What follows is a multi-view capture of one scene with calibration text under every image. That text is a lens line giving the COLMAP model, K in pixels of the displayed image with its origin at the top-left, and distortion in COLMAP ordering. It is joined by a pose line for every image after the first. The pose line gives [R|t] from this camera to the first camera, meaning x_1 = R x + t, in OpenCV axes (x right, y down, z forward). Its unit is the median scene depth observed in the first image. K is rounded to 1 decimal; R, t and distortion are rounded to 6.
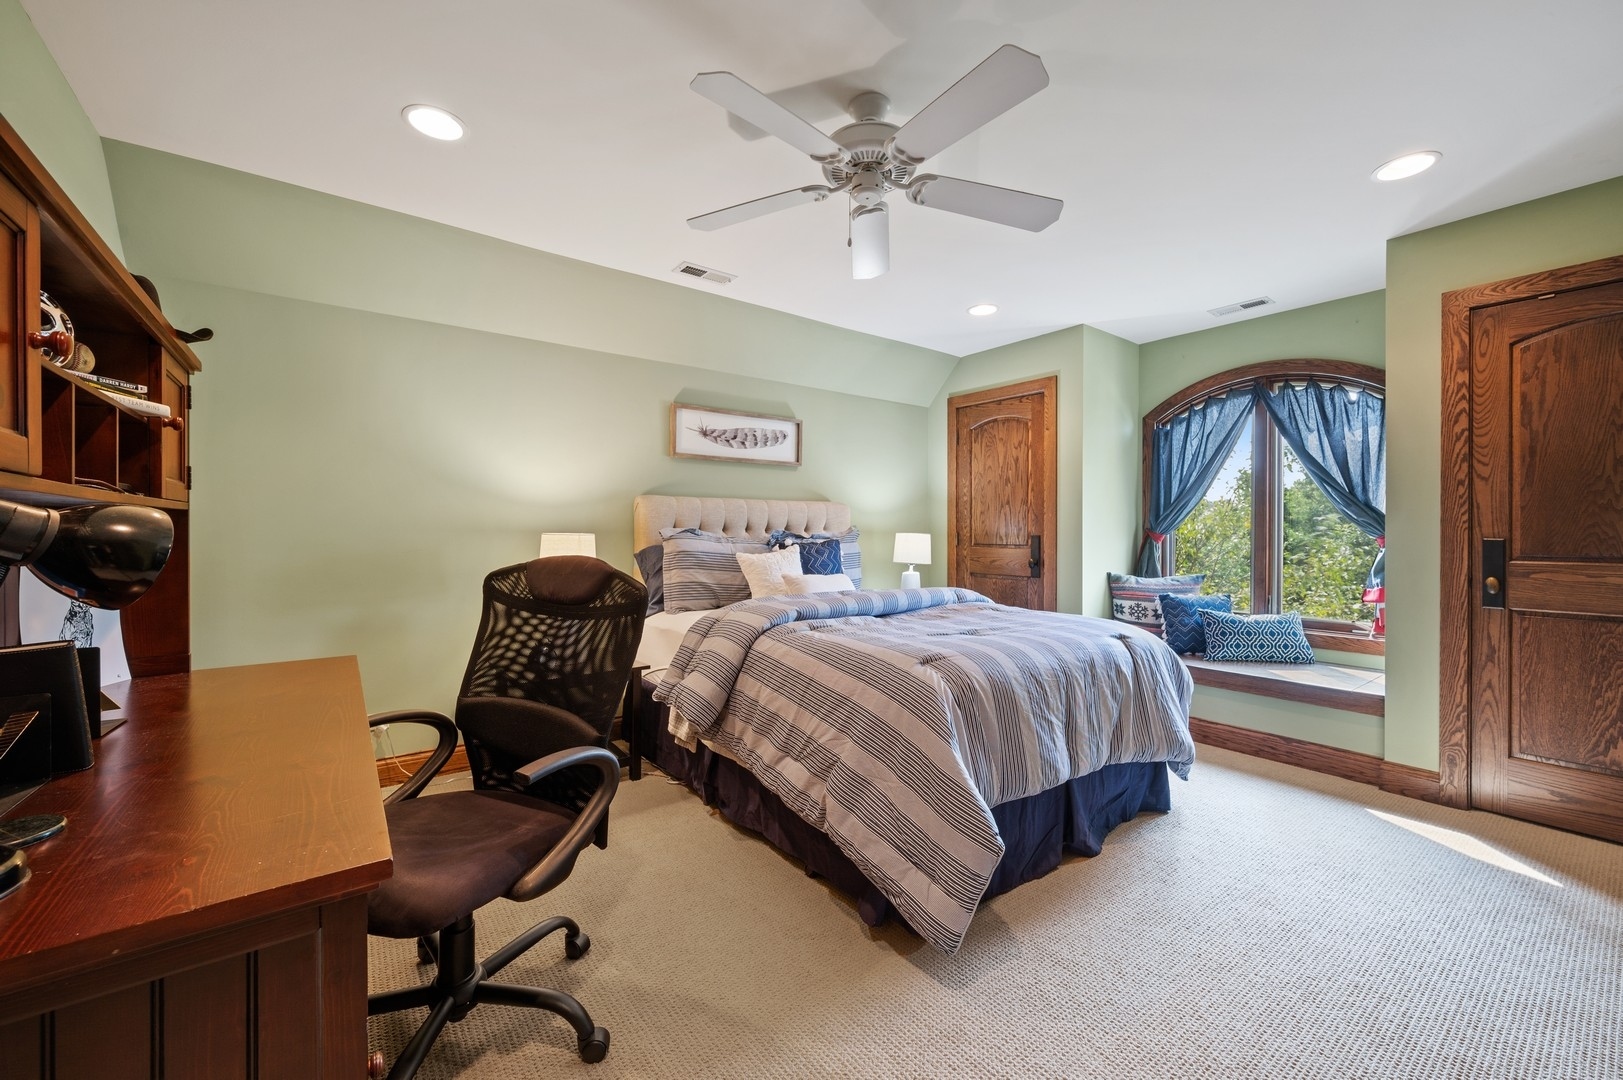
lens RADIAL K [[642.0, 0, 820.3], [0, 642.0, 529.7], [0, 0, 1]] dist [-0.002374, -0.000018]
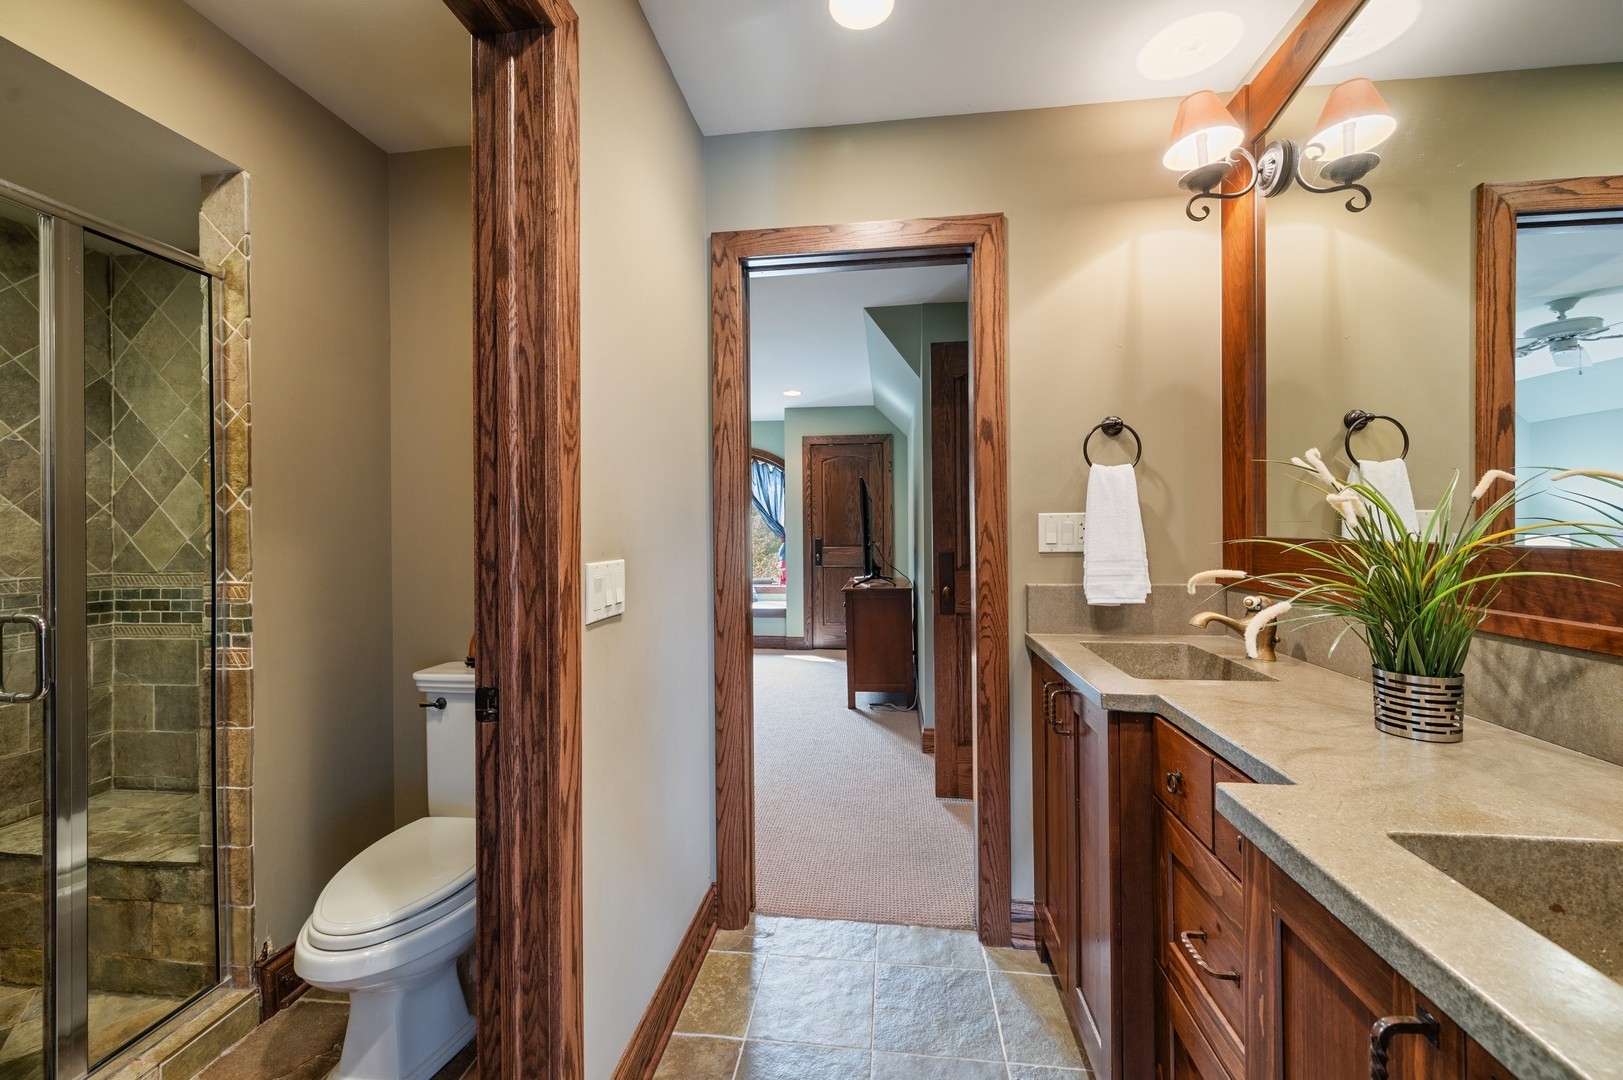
lens RADIAL K [[642.0, 0, 813.7], [0, 642.0, 529.8], [0, 0, 1]] dist [-0.002374, -0.000018]
pose [[0.700925, -0.011234, 0.713146, -0.692217], [0.009003, 0.999936, 0.006903, -0.035214], [-0.713178, 0.001582, 0.700981, -0.689163]]
